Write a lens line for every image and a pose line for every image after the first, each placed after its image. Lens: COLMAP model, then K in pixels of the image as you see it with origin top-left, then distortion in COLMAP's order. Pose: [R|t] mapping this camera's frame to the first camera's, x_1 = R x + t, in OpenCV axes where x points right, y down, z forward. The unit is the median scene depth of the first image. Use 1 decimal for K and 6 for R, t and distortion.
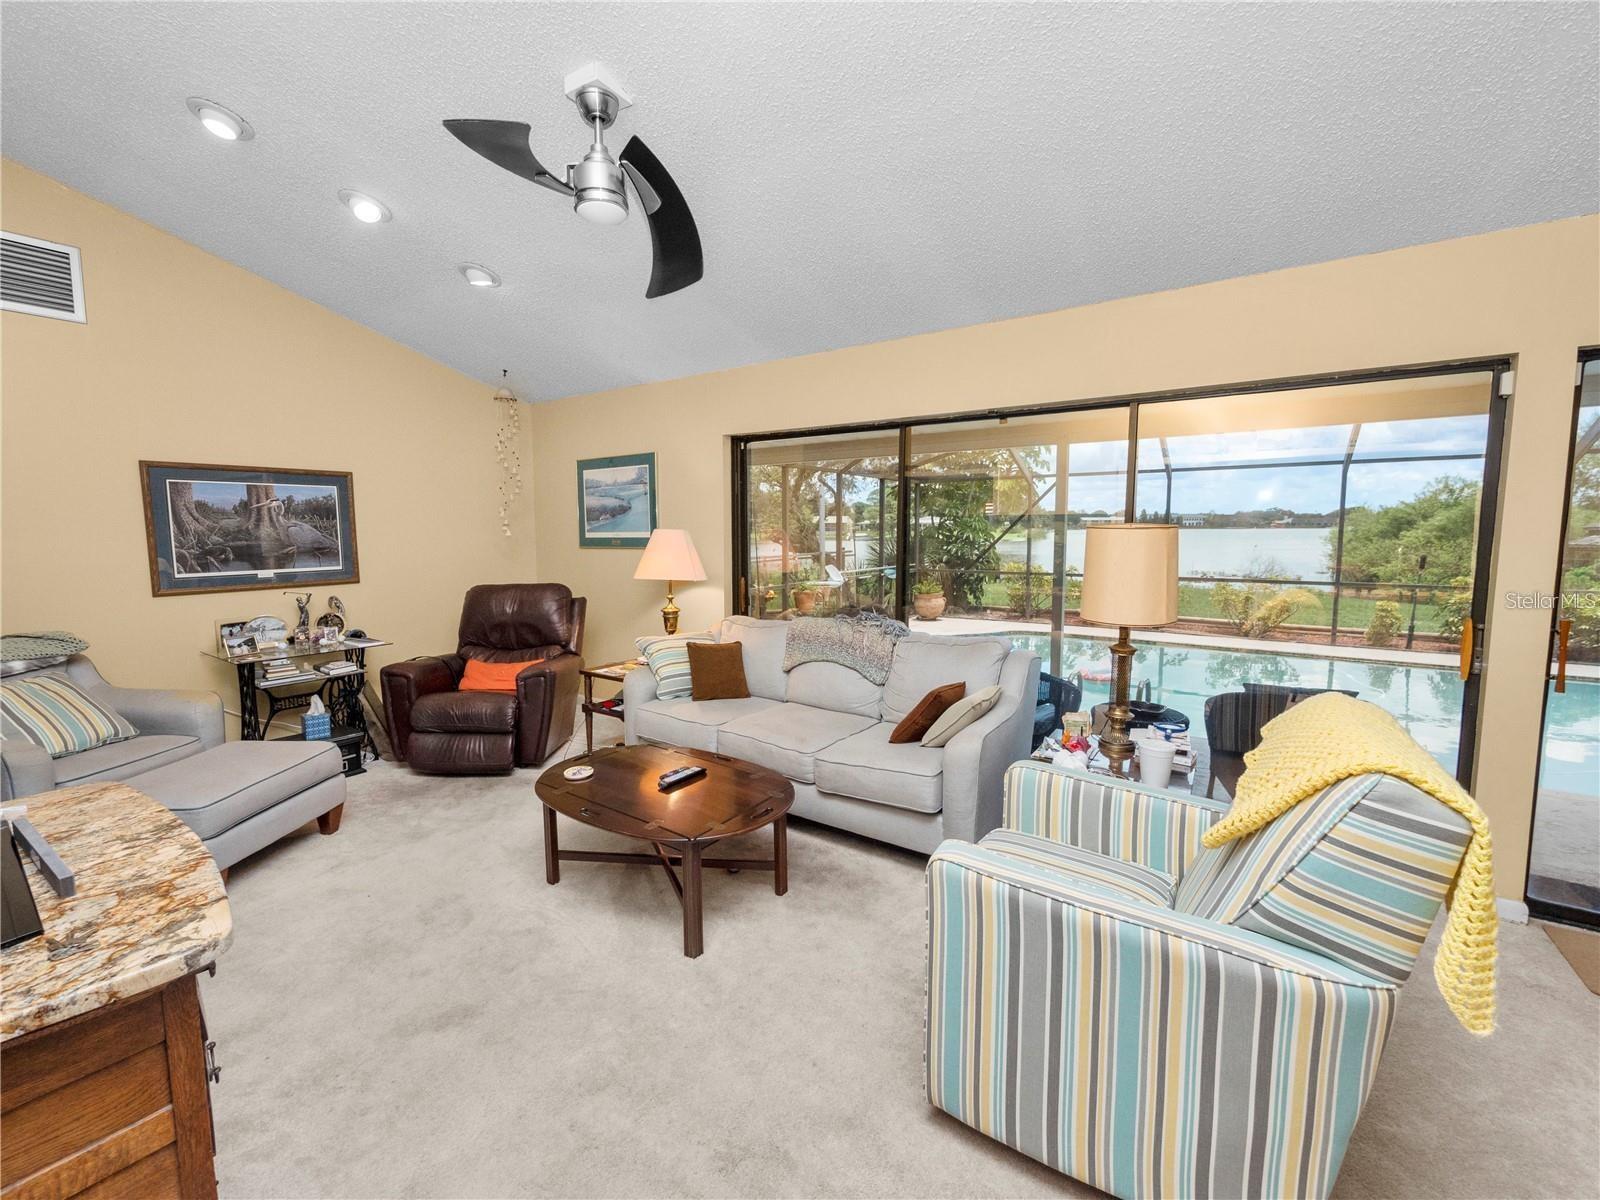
lens RADIAL K [[672.3, 0, 800.5], [0, 672.3, 595.1], [0, 0, 1]] dist [-0.004954, 0.000562]
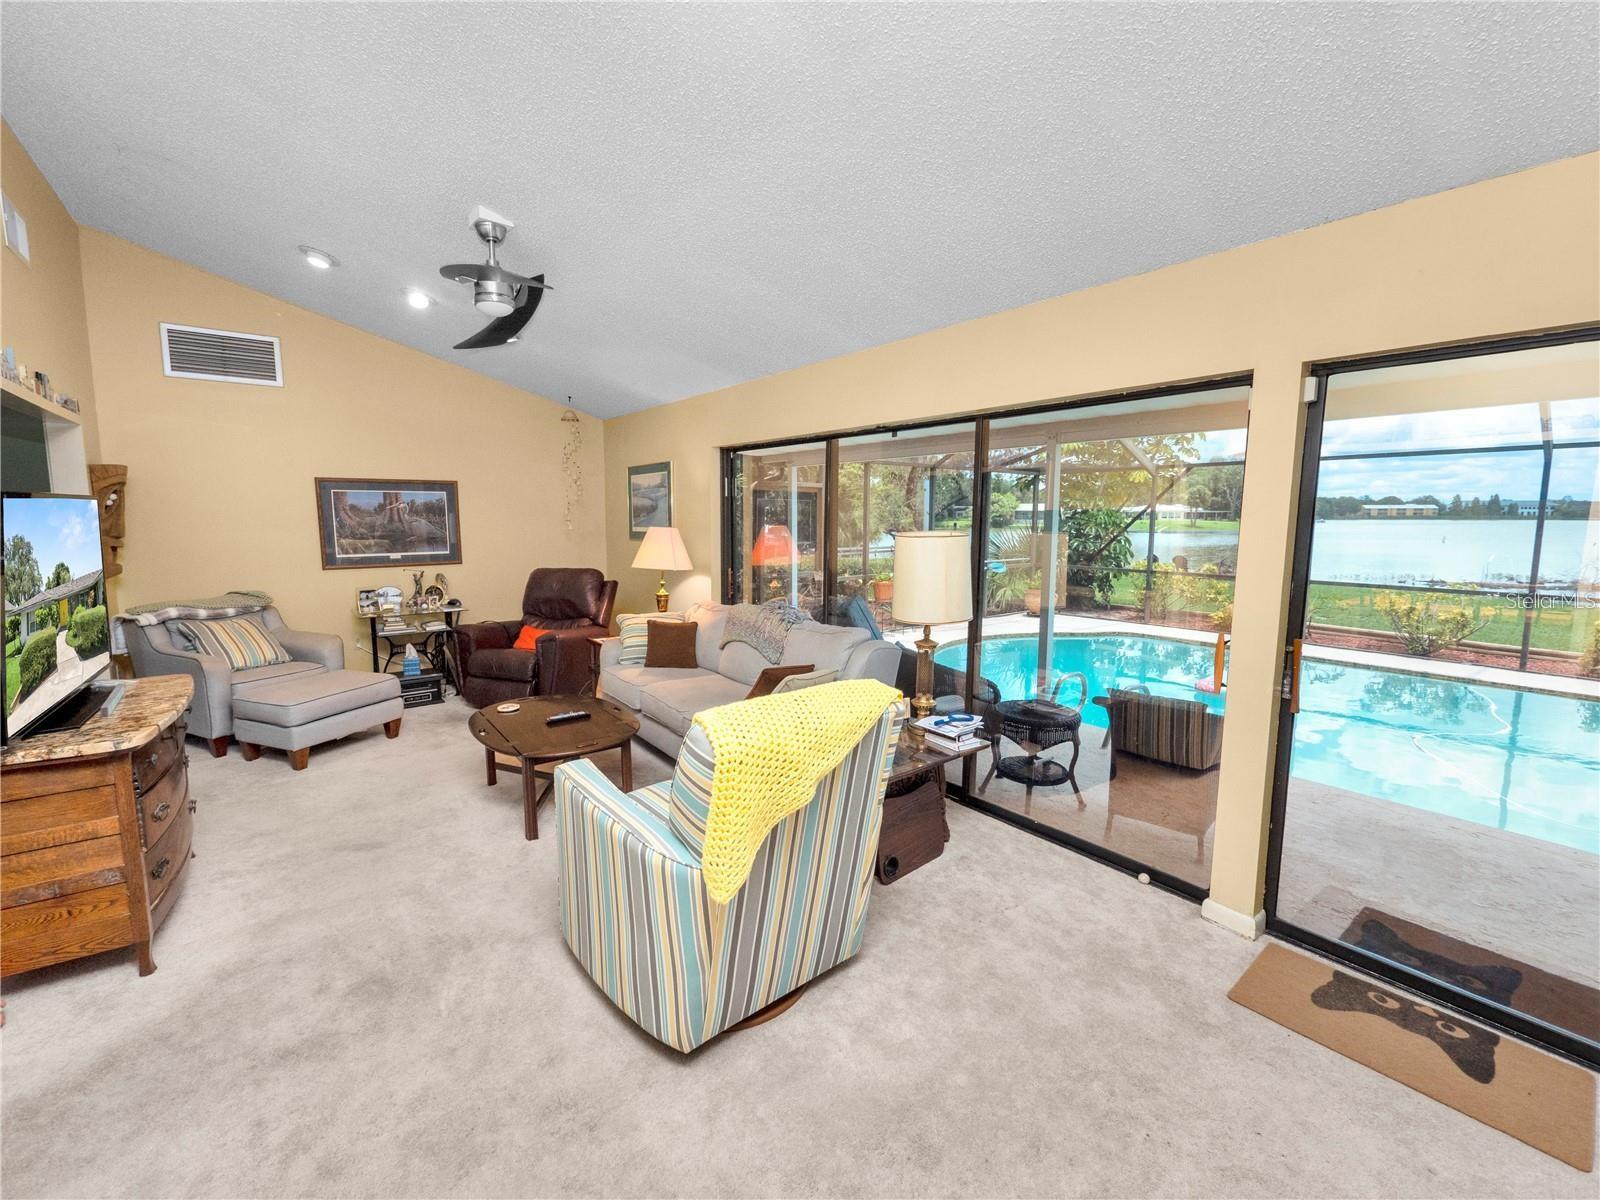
lens RADIAL K [[672.3, 0, 795.8], [0, 672.3, 596.2], [0, 0, 1]] dist [-0.004954, 0.000562]
pose [[0.955150, 0.042112, -0.293113, 0.417603], [-0.036060, 0.999011, 0.026023, -0.014096], [0.293919, -0.014286, 0.955724, -0.092921]]
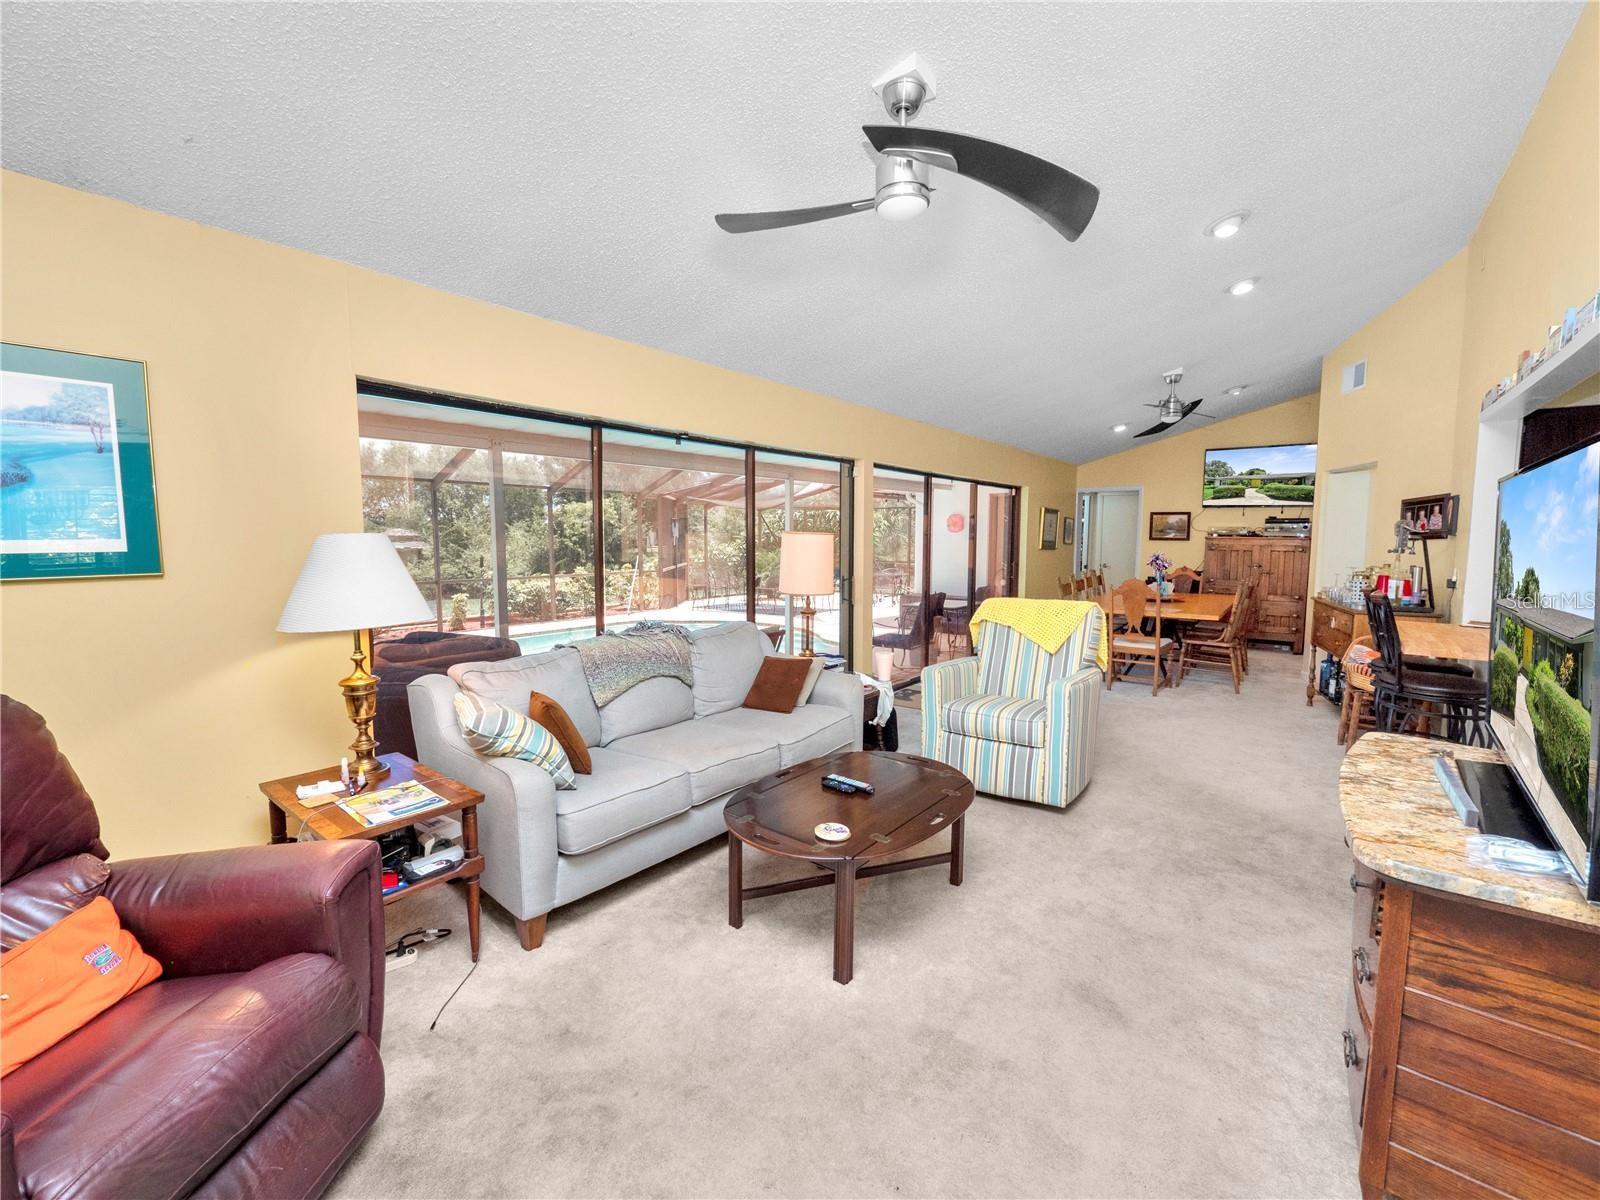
lens RADIAL K [[672.3, 0, 786.9], [0, 672.3, 595.6], [0, 0, 1]] dist [-0.004954, 0.000562]
pose [[0.070177, -0.088324, 0.993617, -0.748777], [0.100084, 0.991670, 0.081082, -0.060685], [-0.992501, 0.093755, 0.078432, 0.647503]]
